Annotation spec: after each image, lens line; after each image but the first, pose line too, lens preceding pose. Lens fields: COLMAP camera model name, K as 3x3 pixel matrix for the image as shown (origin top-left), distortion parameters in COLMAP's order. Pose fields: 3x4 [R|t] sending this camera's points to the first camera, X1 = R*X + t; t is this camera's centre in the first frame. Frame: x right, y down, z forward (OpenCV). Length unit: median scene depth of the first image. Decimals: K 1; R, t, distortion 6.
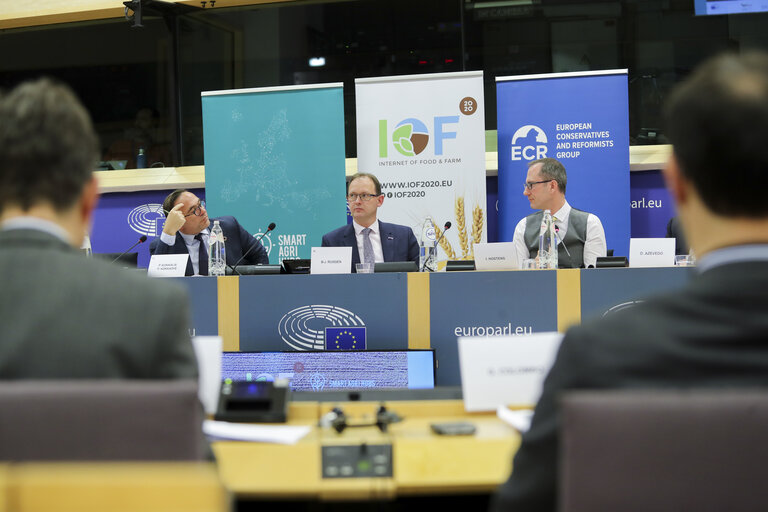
lens RADIAL K [[1576.6, 0, 384.0], [0, 1576.6, 256.0], [0, 0, 1]] dist [-0.336290, 0.546004]
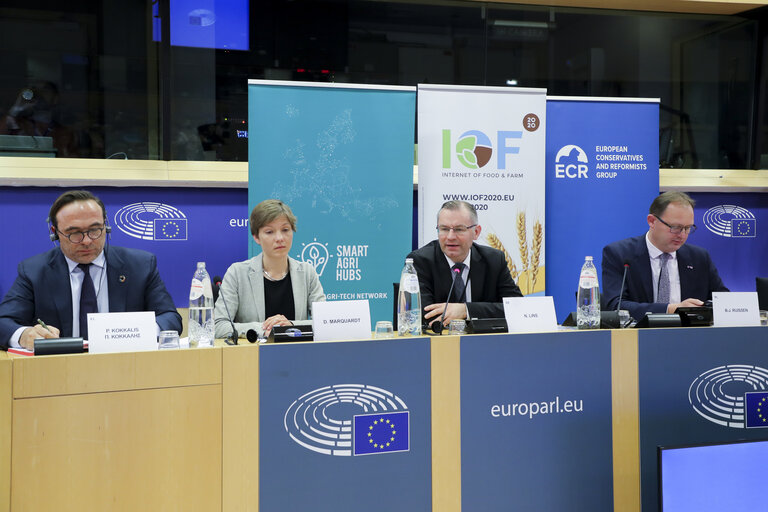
lens RADIAL K [[939.9, 0, 386.1], [0, 939.9, 234.6], [0, 0, 1]] dist [0.103910, 0.012932]
pose [[0.823527, 0.010154, 0.567187, -0.370216], [-0.026249, 0.999451, 0.020219, -0.032645], [-0.566670, -0.031539, 0.823341, 0.546246]]
